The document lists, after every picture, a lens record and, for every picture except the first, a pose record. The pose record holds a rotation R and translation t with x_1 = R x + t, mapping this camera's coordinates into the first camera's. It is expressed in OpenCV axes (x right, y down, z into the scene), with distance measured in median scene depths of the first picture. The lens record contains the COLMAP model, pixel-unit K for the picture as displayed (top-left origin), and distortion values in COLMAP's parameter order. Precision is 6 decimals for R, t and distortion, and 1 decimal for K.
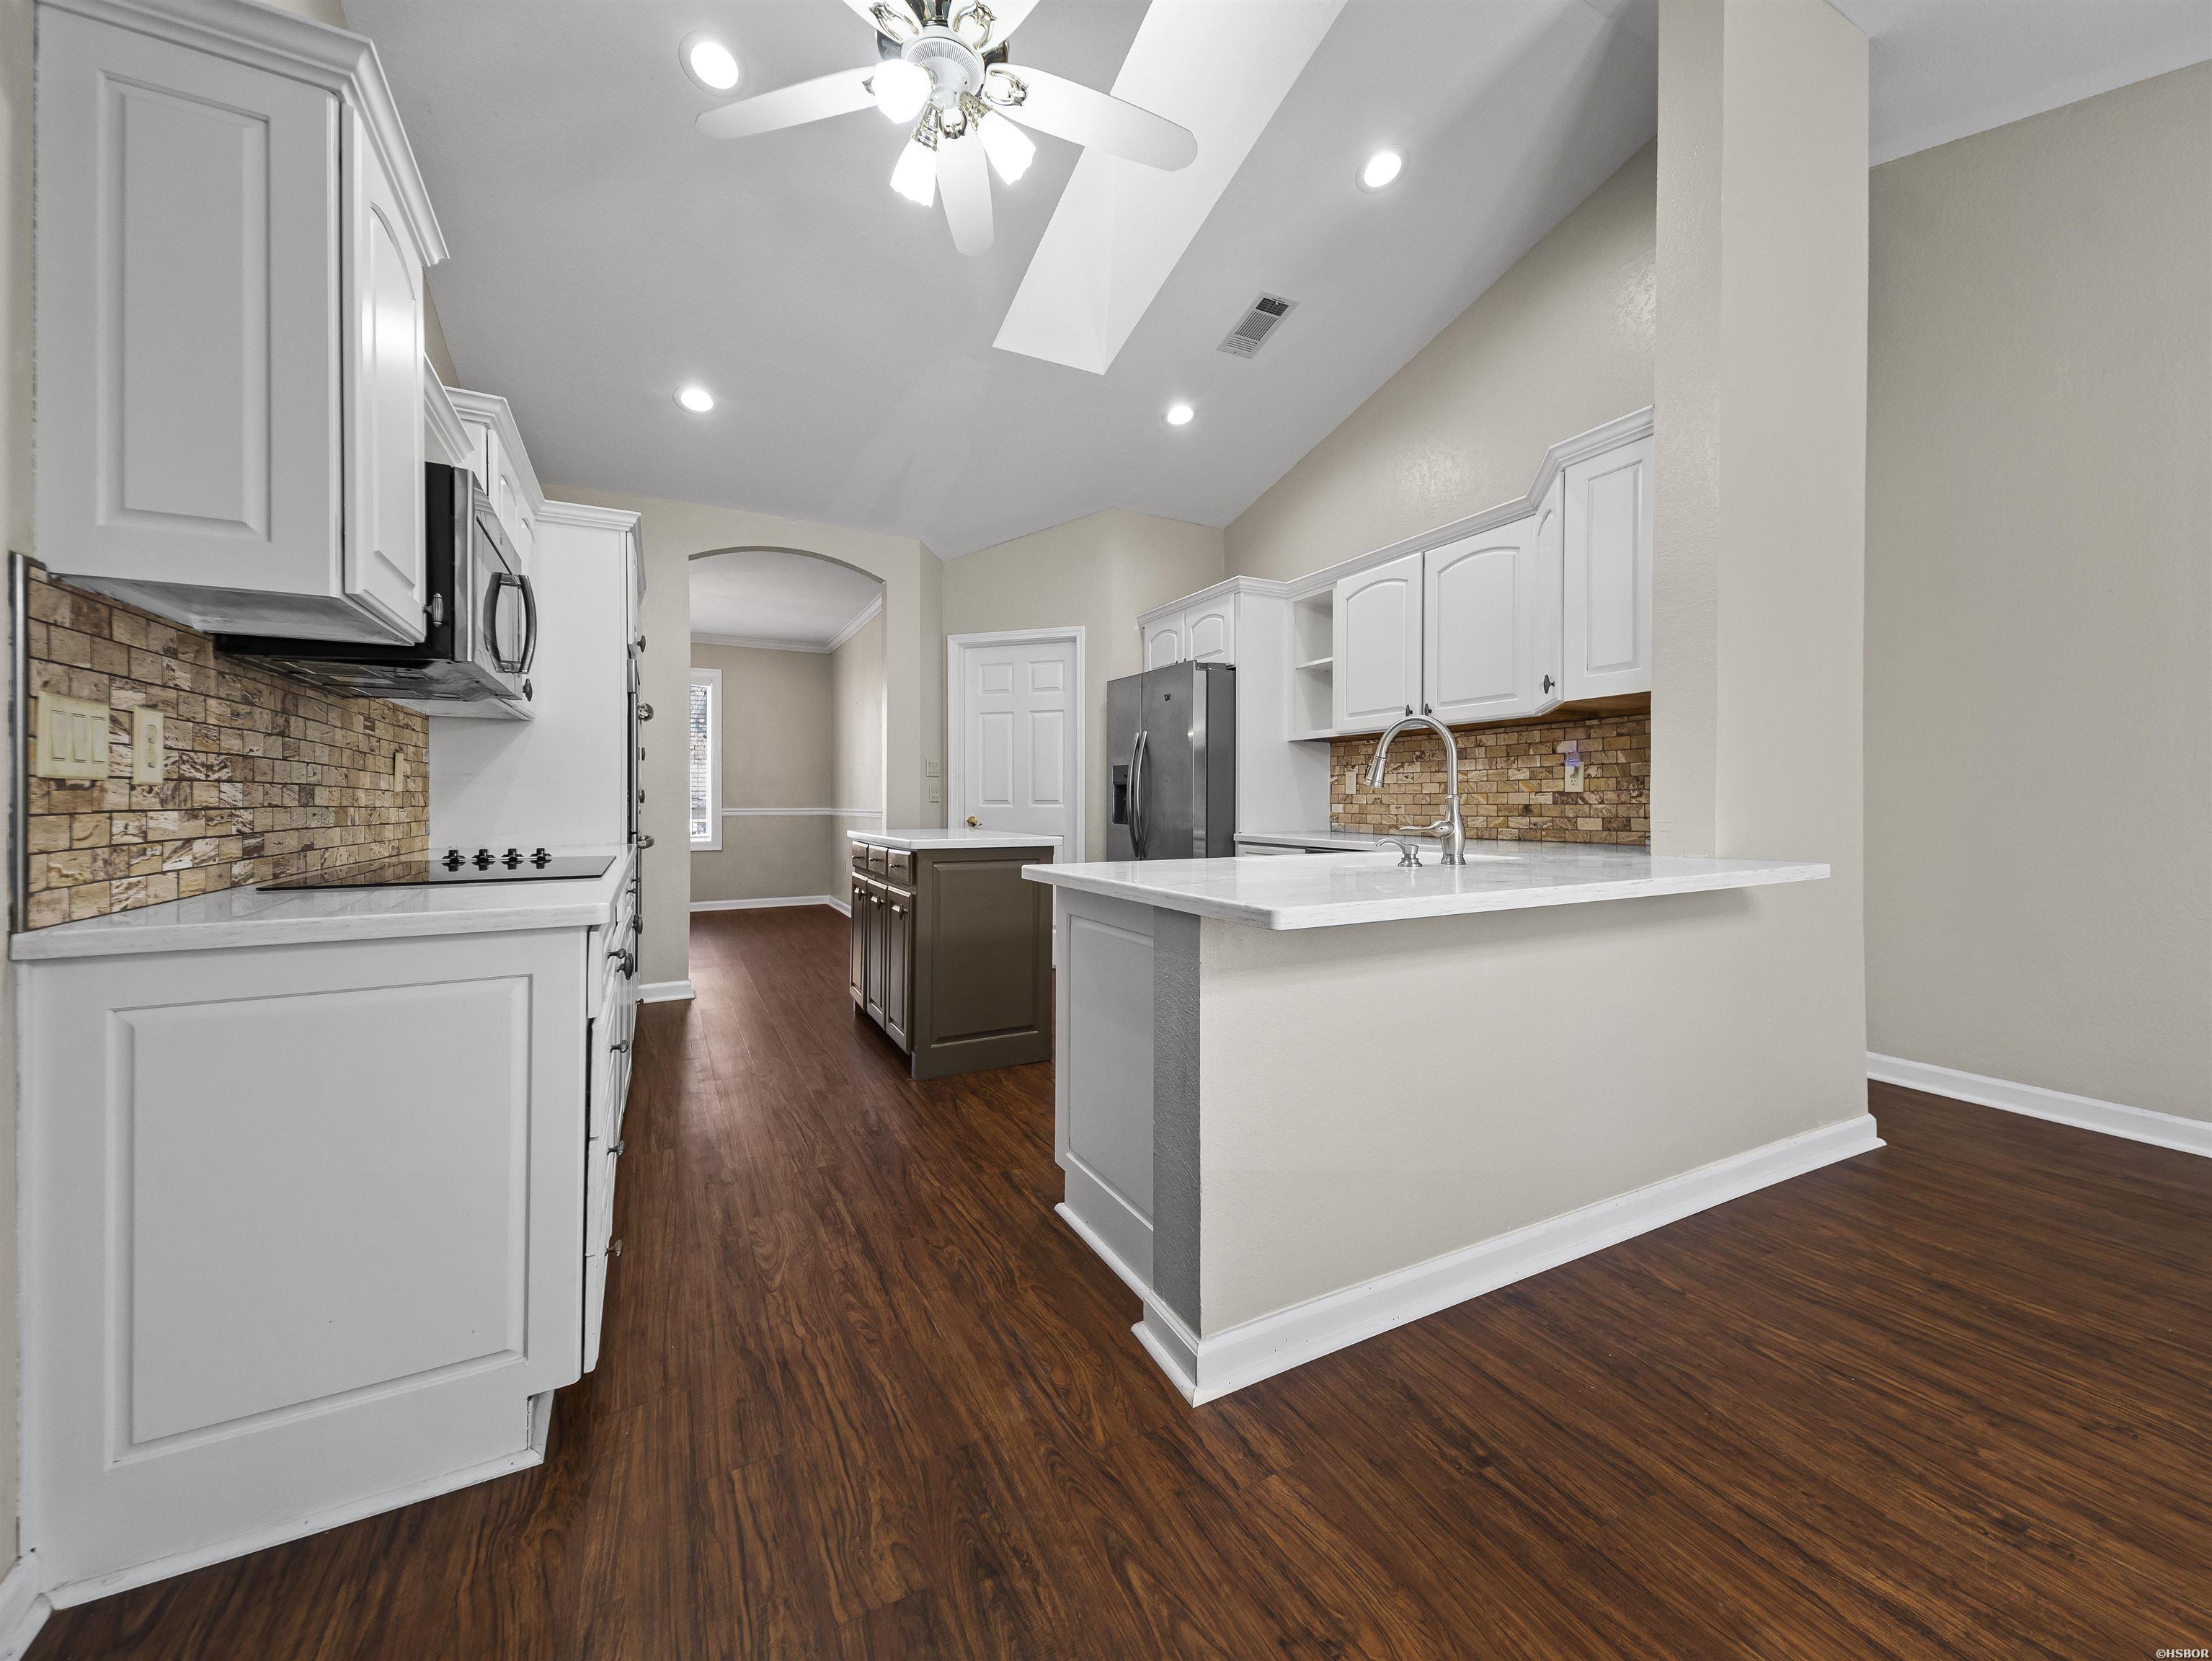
lens RADIAL K [[855.3, 0, 1112.3], [0, 855.3, 798.6], [0, 0, 1]] dist [0.054439, -0.019734]
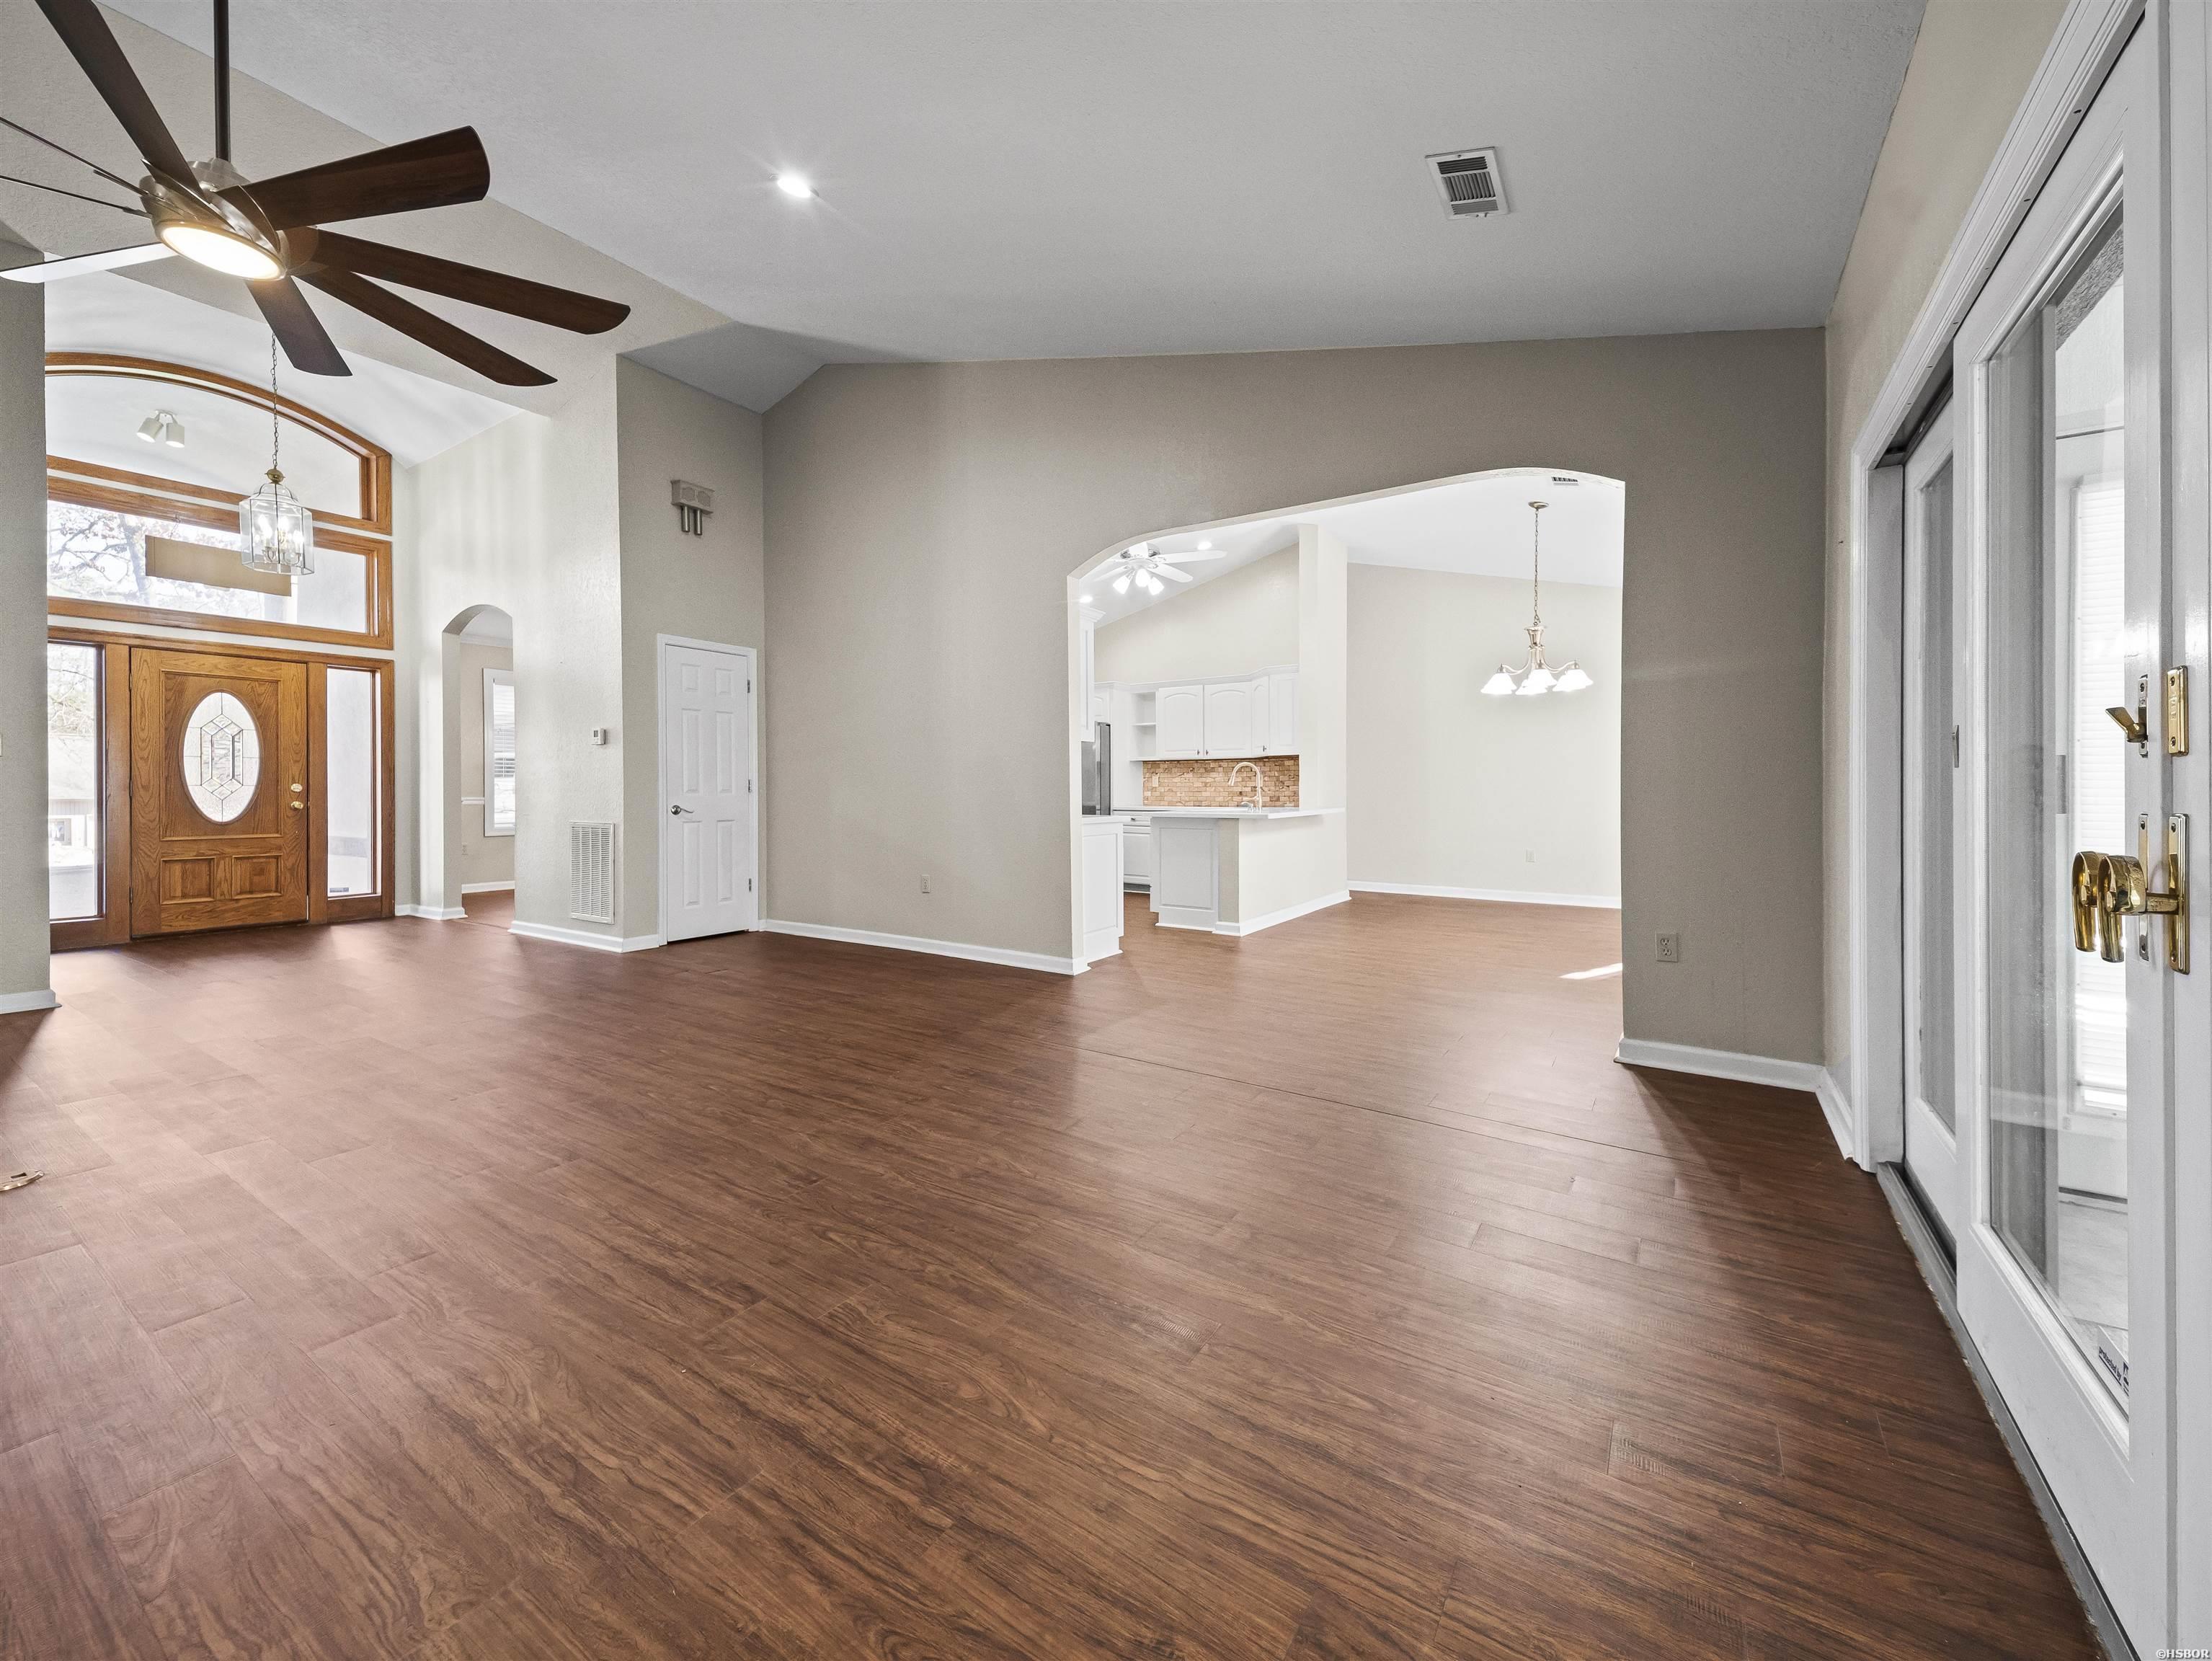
lens RADIAL K [[855.3, 0, 1112.3], [0, 855.3, 798.6], [0, 0, 1]] dist [0.054439, -0.019734]
pose [[0.876742, -0.008331, 0.480890, -1.504110], [0.002020, 0.999905, 0.013640, -0.009582], [-0.480957, -0.010987, 0.876675, -1.431446]]
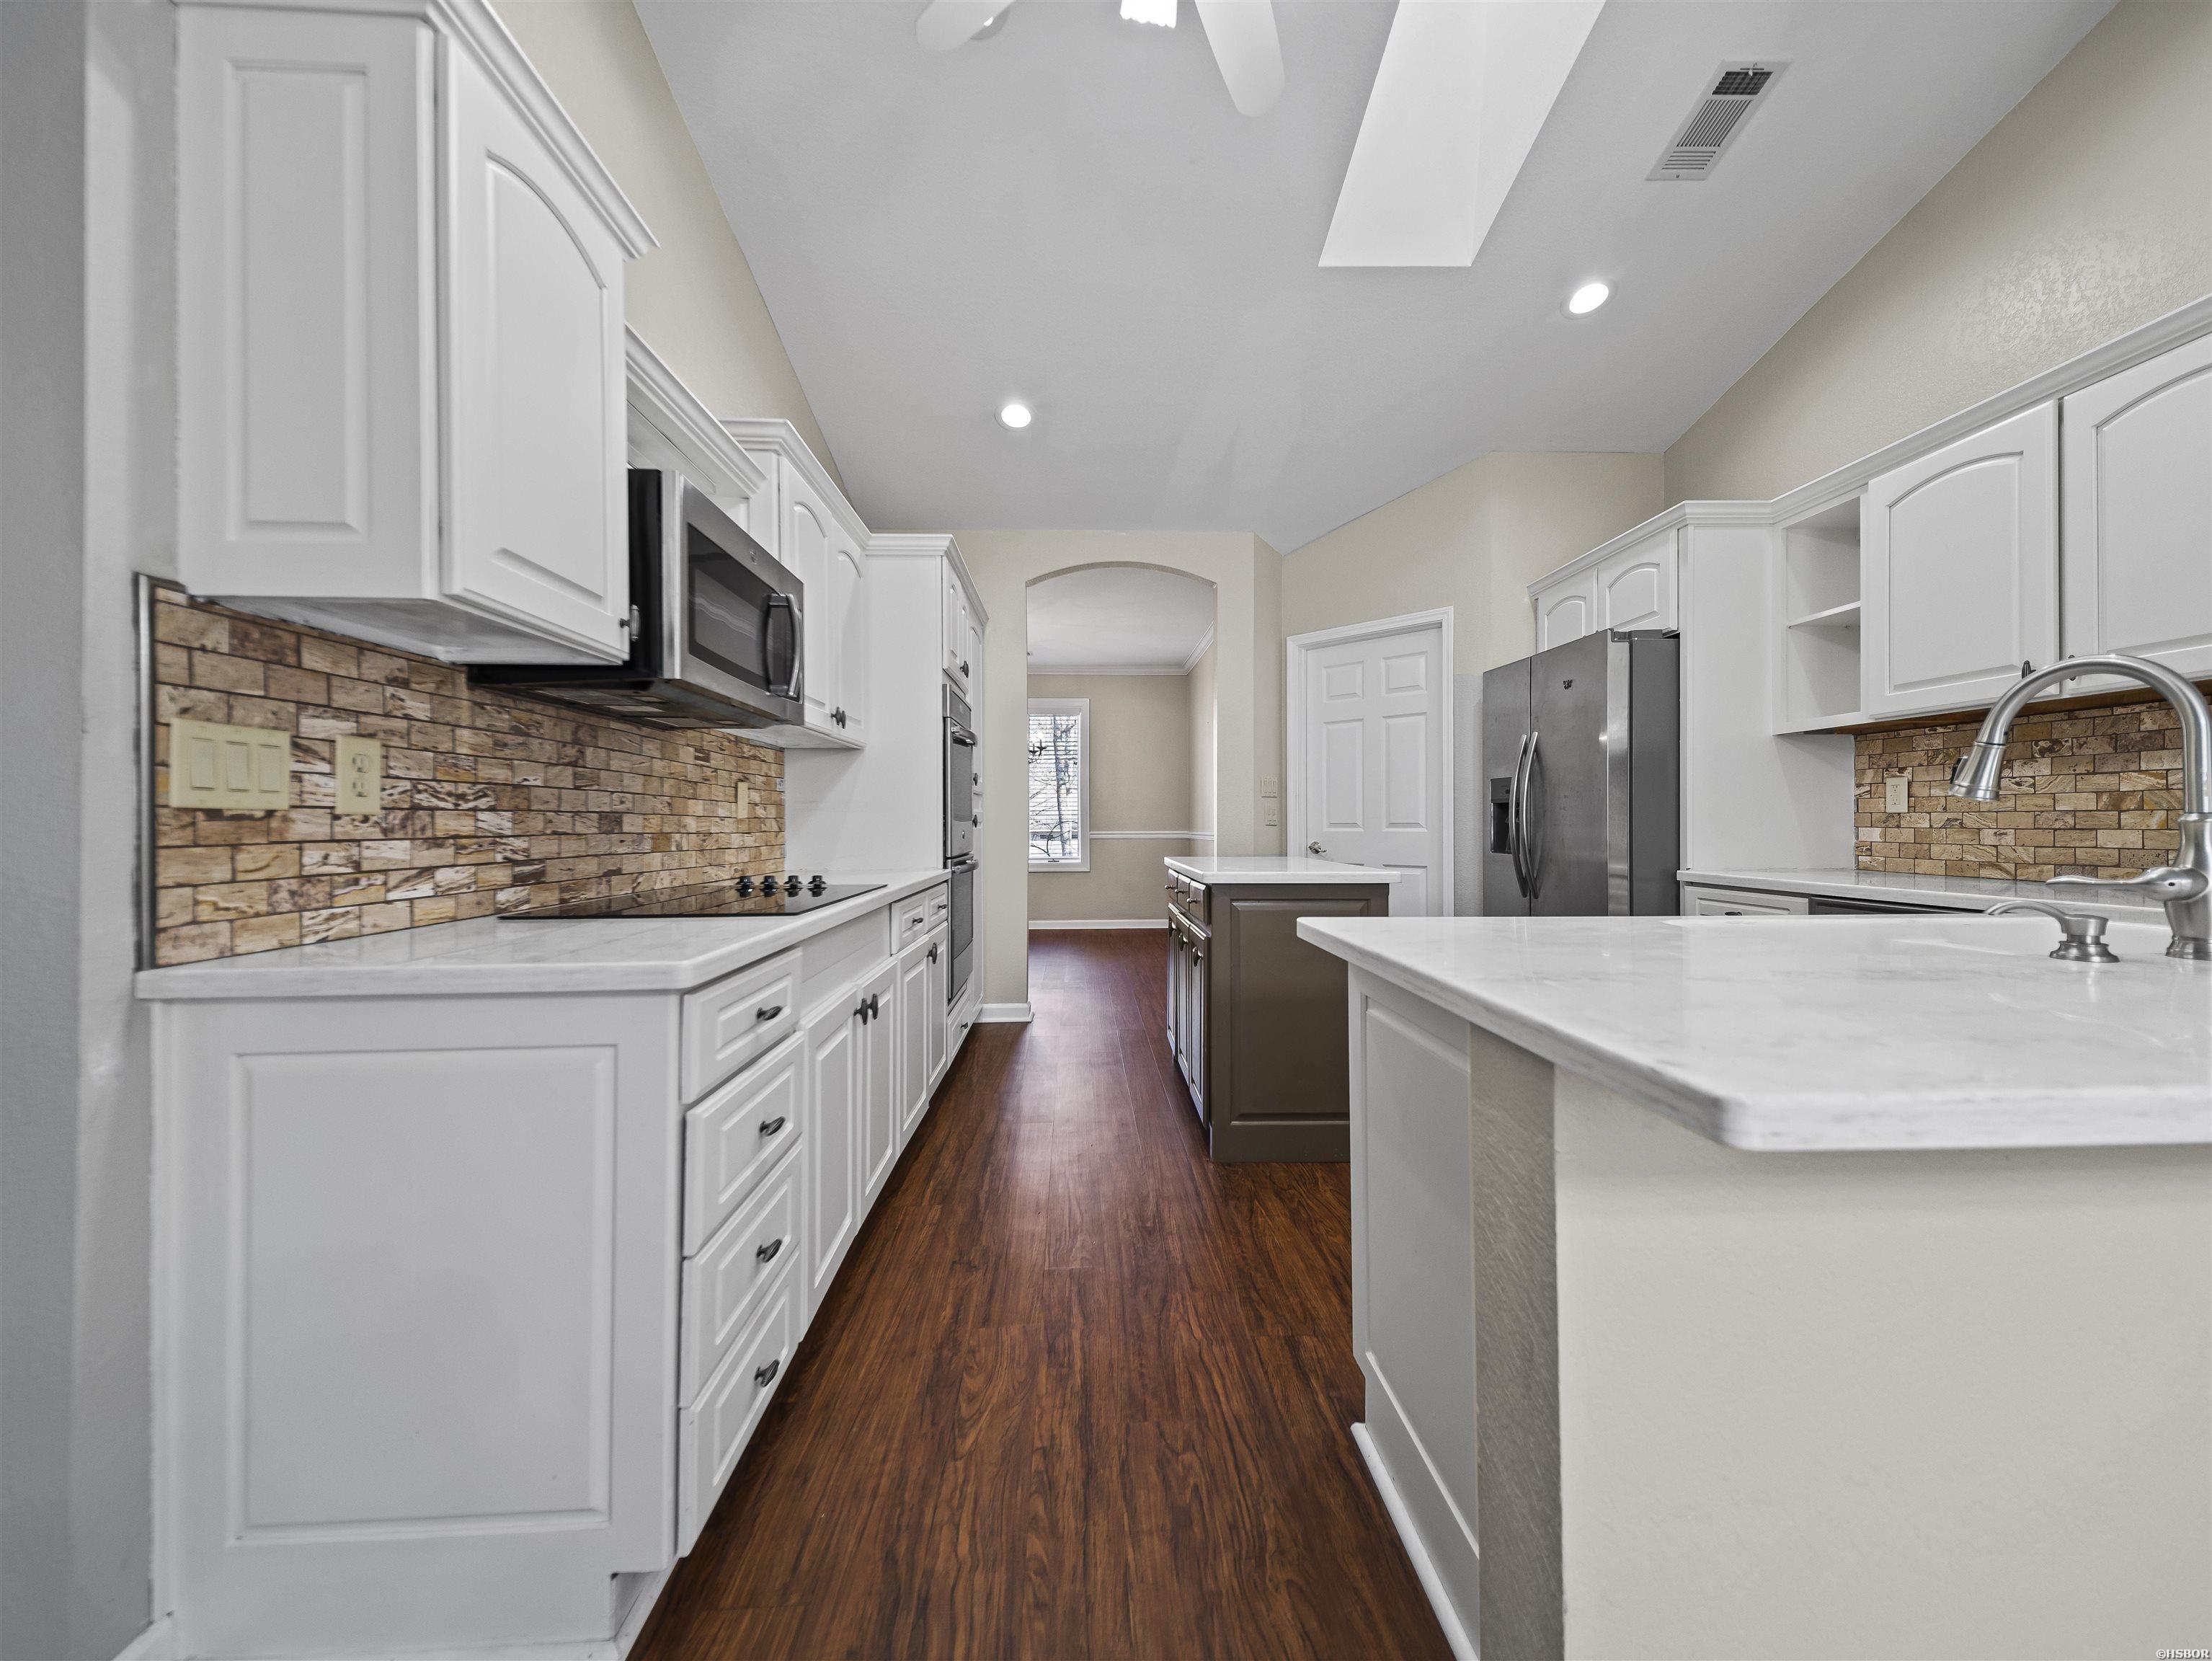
lens RADIAL K [[857.0, 0, 1110.2], [0, 857.0, 820.0], [0, 0, 1]] dist [0.057076, -0.022533]
pose [[0.902347, -0.004902, -0.430982, 0.056486], [0.004507, 0.999988, -0.001938, -0.002018], [0.430986, -0.000193, 0.902359, 0.271076]]
